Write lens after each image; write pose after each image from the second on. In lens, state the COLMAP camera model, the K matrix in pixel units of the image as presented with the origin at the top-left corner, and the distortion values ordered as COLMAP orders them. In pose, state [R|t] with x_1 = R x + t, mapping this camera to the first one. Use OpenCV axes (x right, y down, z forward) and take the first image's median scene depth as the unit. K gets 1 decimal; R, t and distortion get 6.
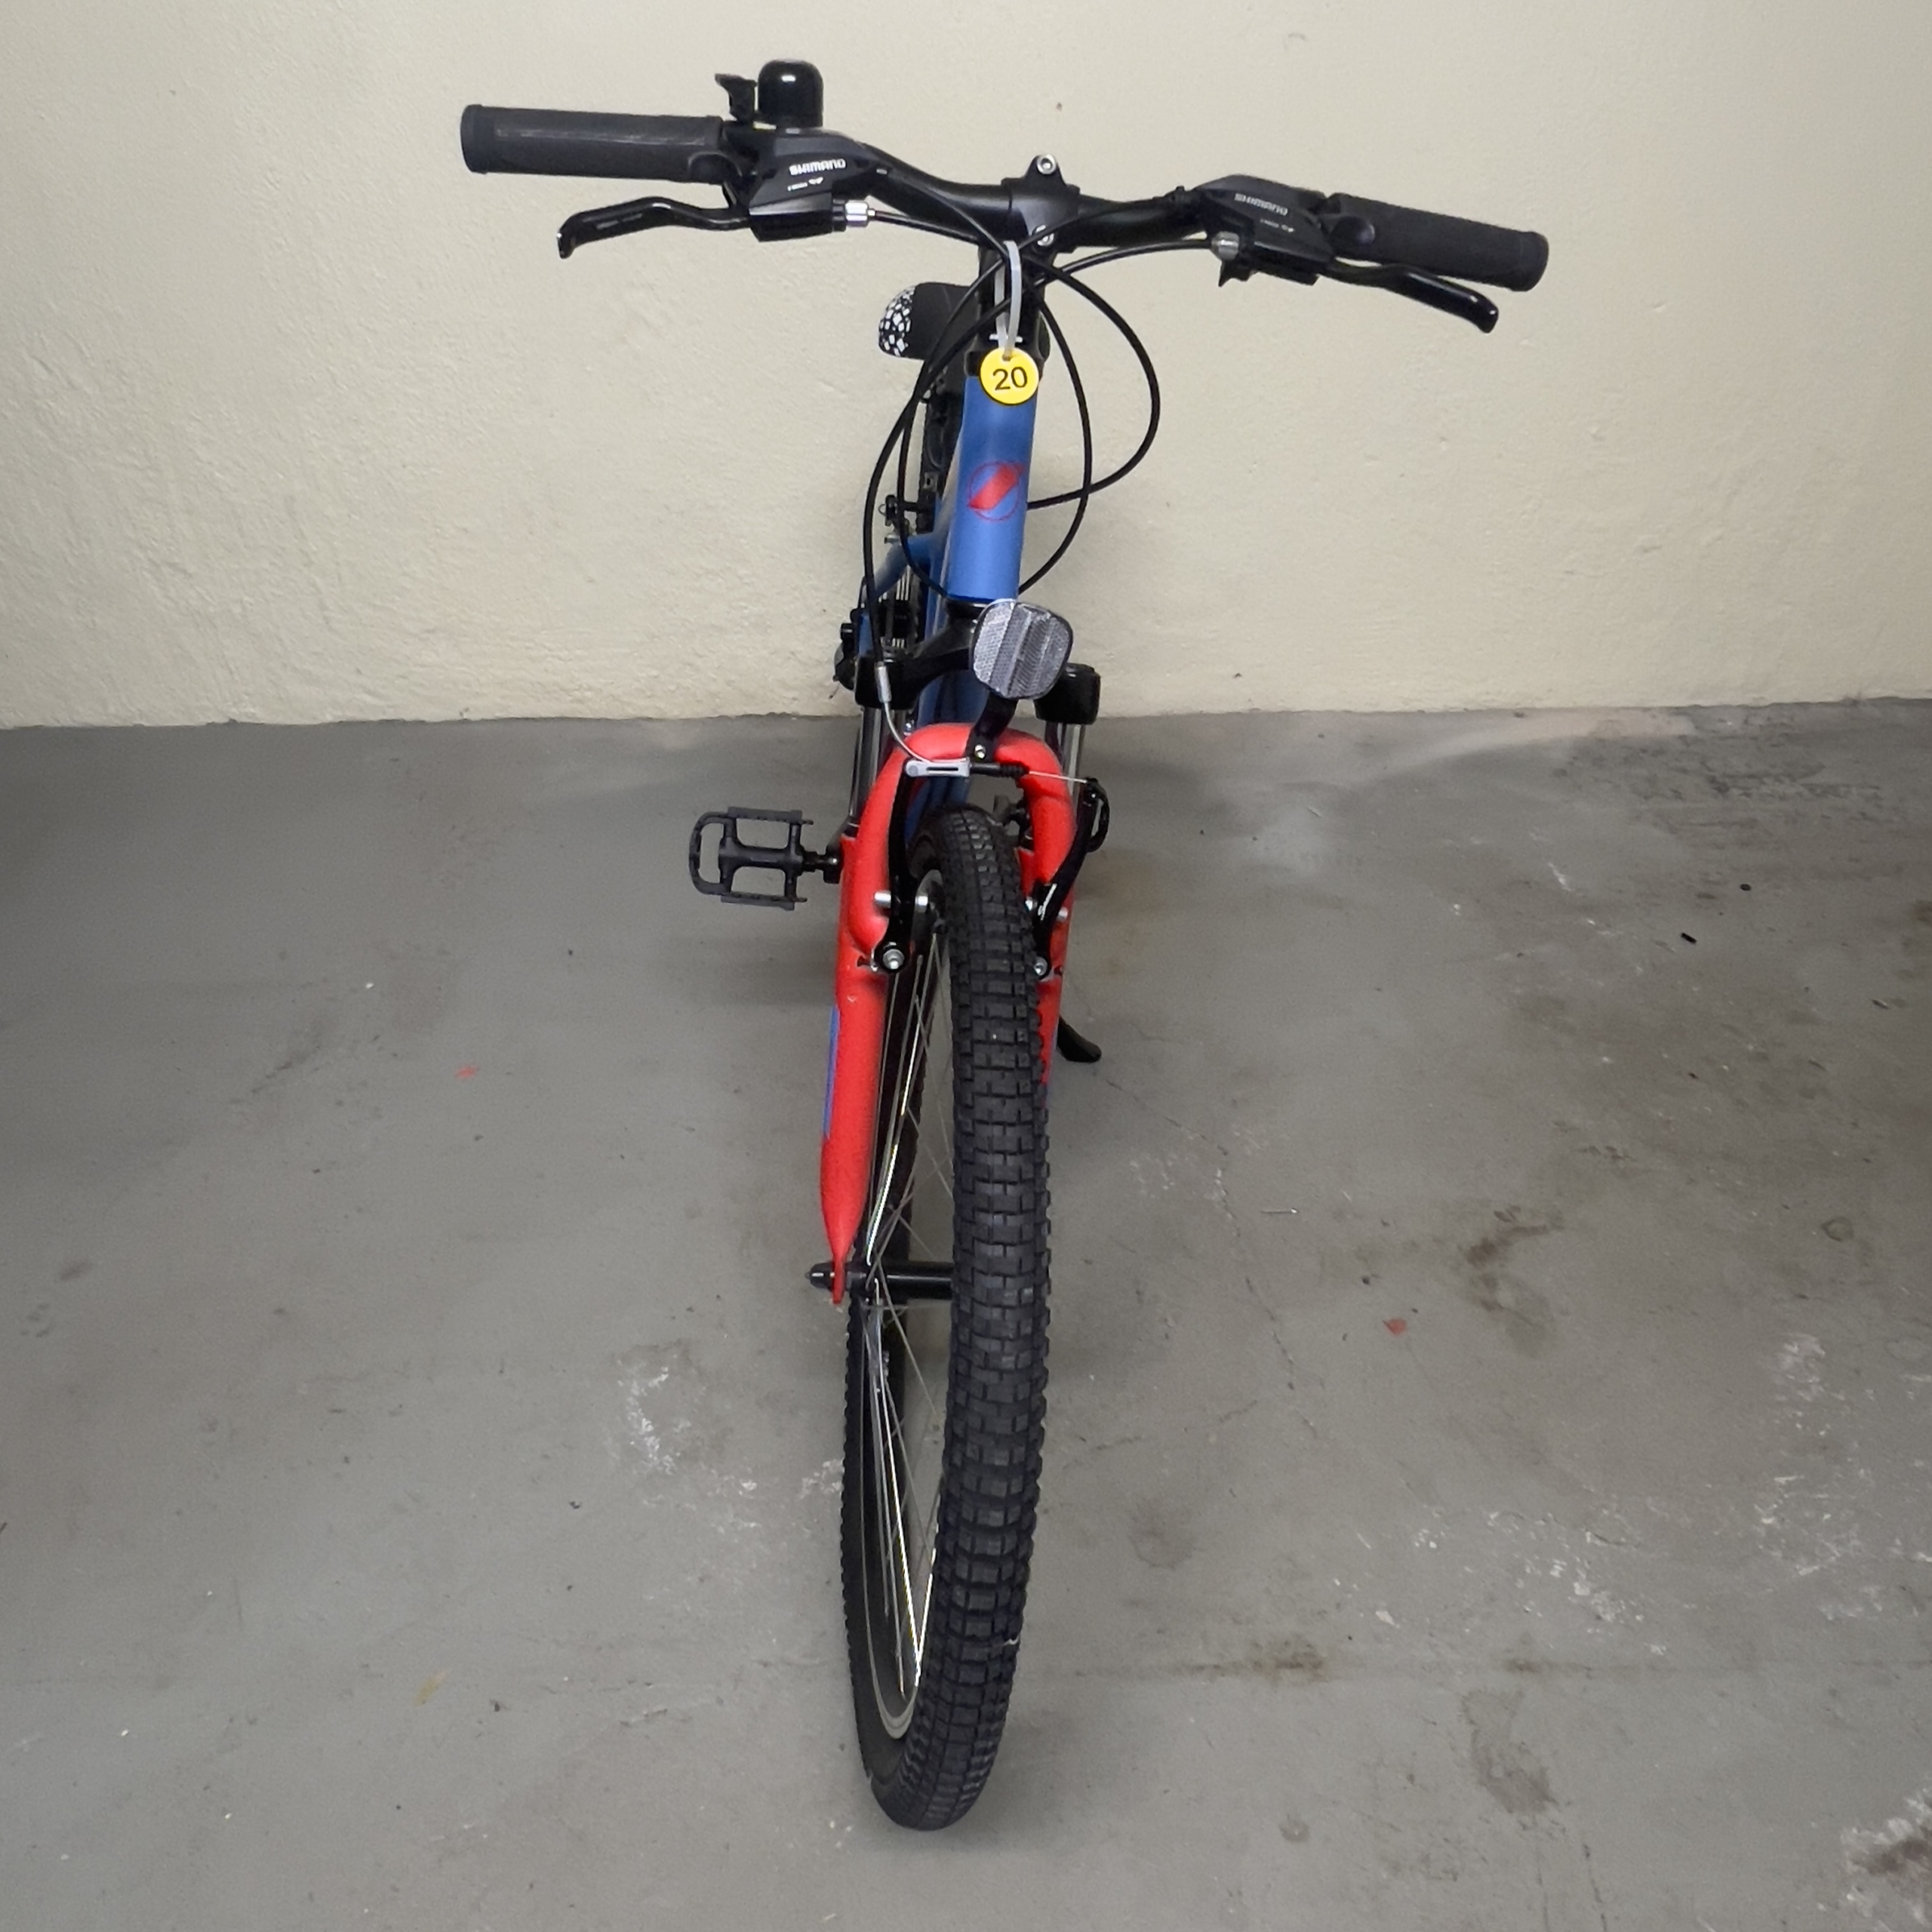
lens RADIAL K [[1585.8, 0, 963.7], [0, 1585.8, 939.1], [0, 0, 1]] dist [-0.003595, -0.000854]
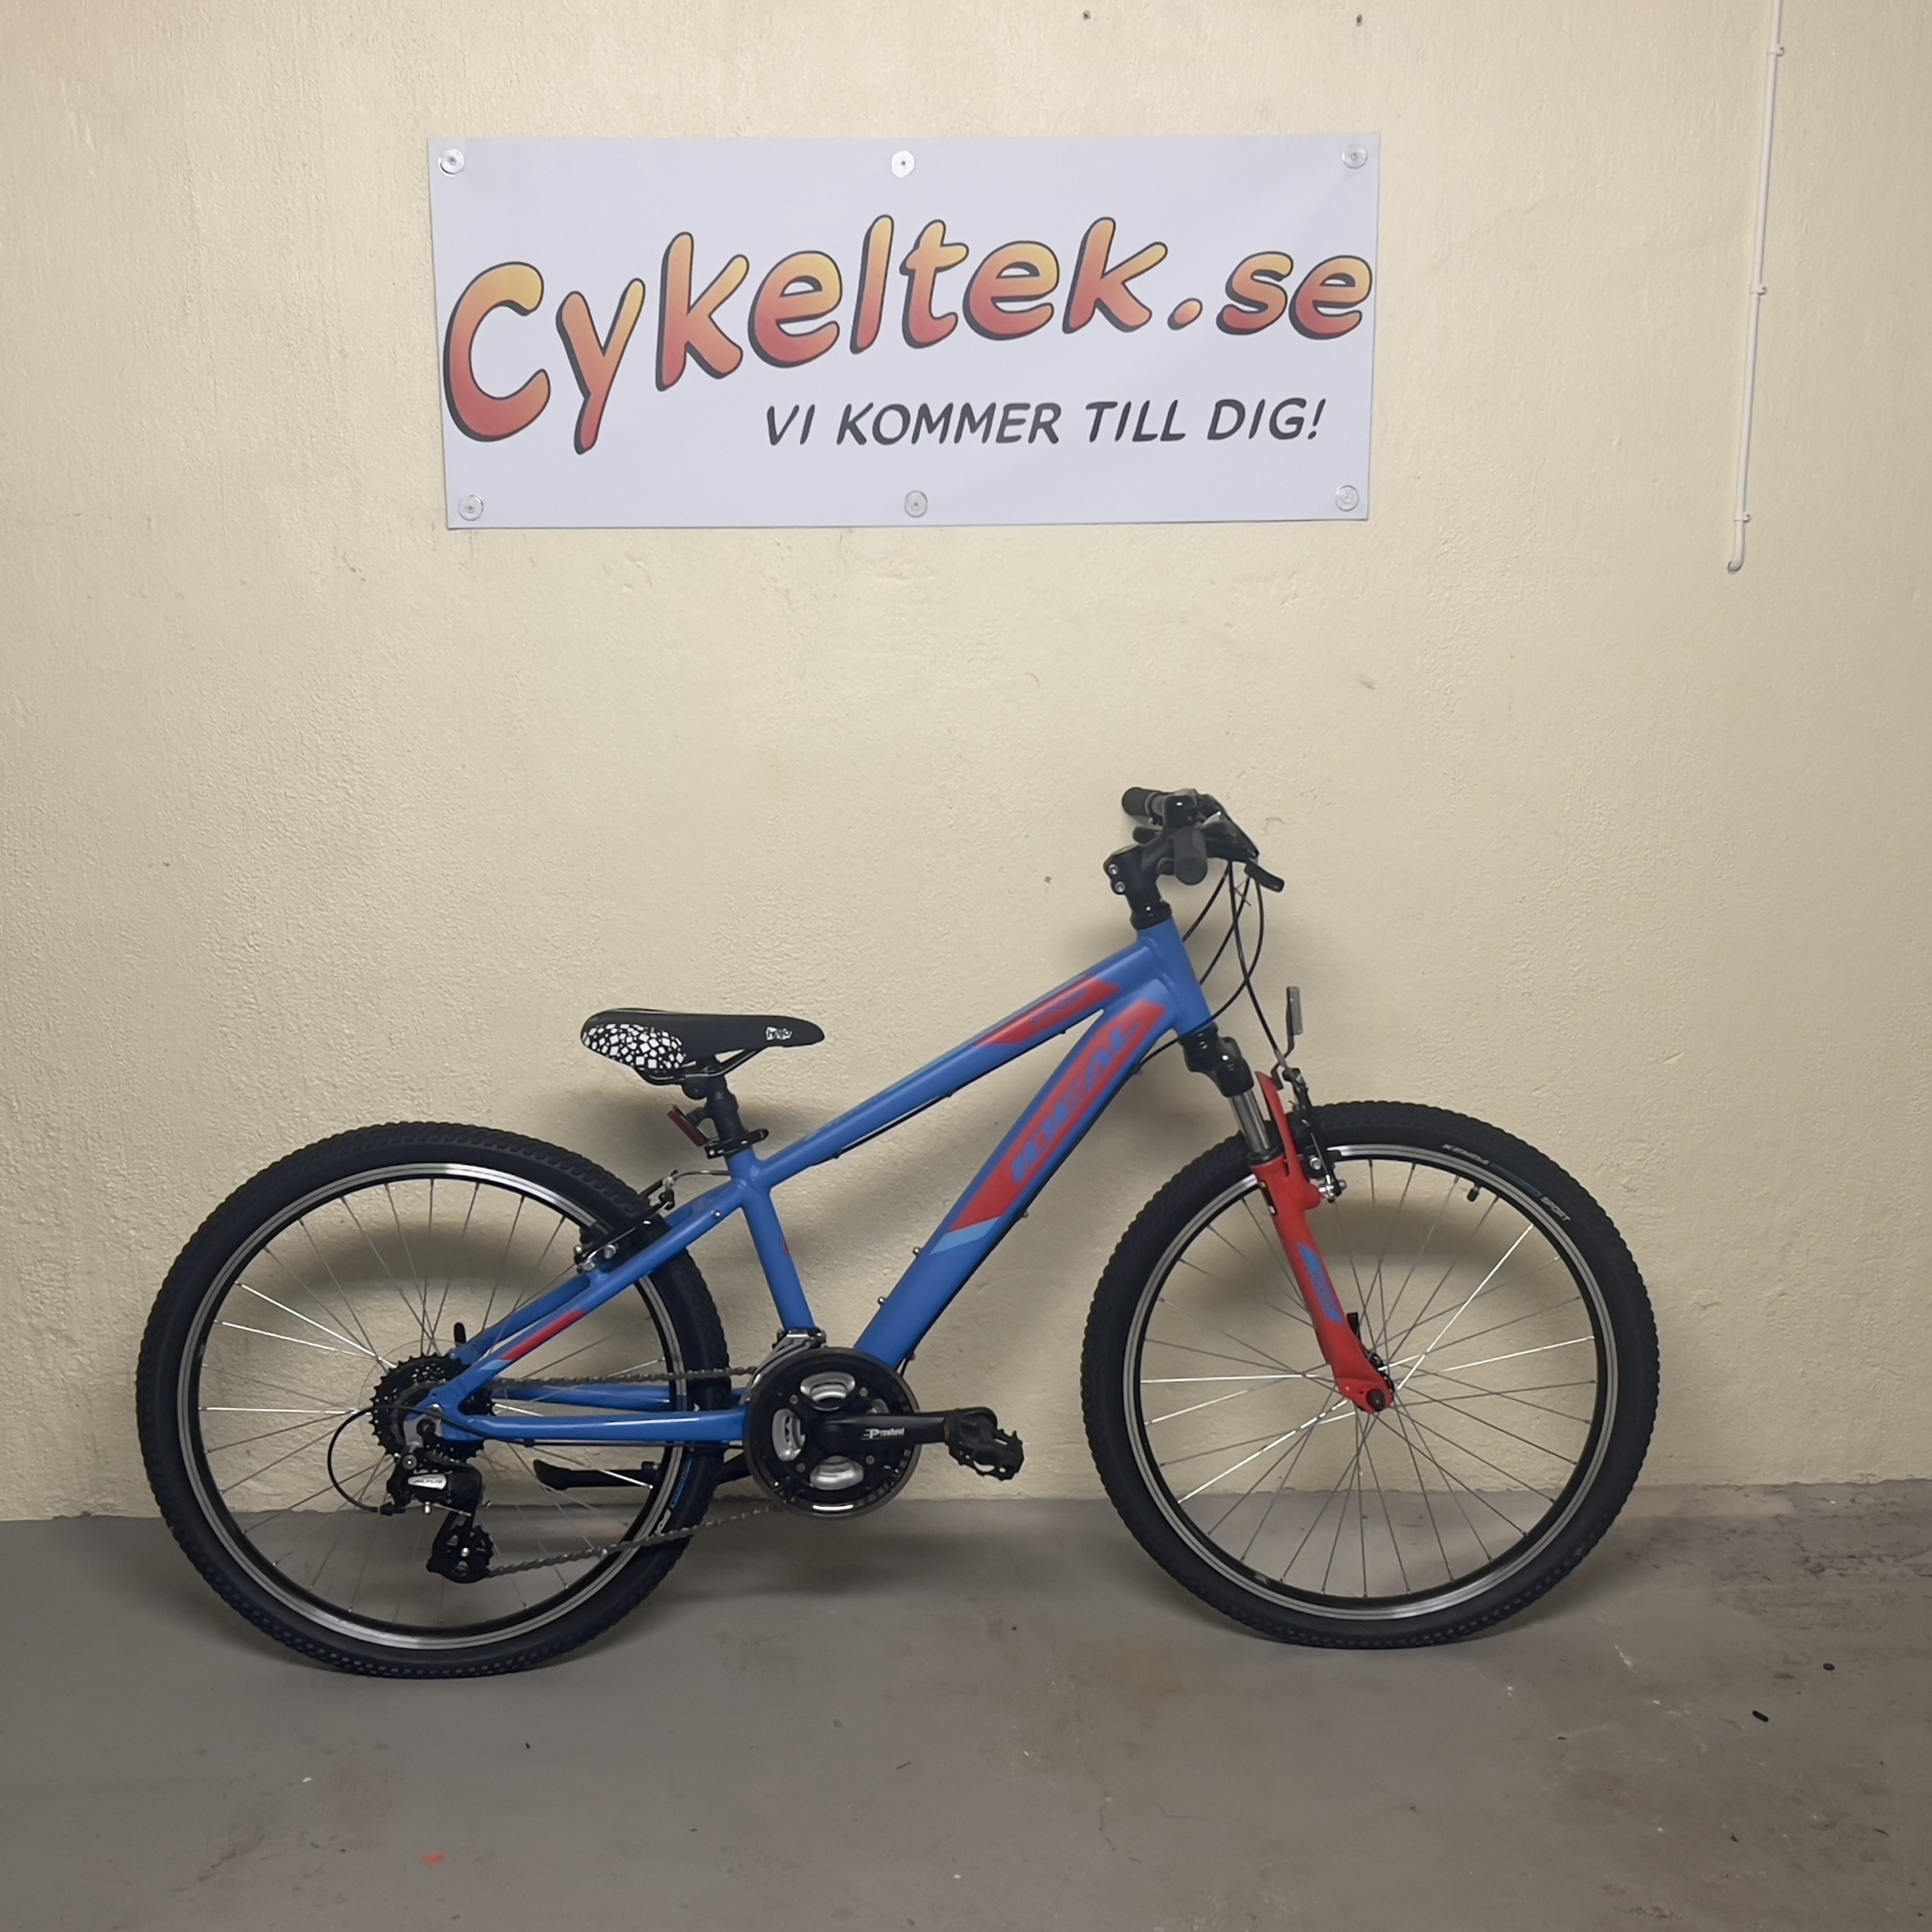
lens RADIAL K [[2865.7, 0, 984.0], [0, 2865.7, 1001.3], [0, 0, 1]] dist [0.177406, -0.550159]
pose [[0.999160, -0.000385, 0.040966, -0.053885], [0.014960, 0.934334, -0.356084, 0.192140], [-0.038139, 0.356398, 0.933555, -0.651230]]
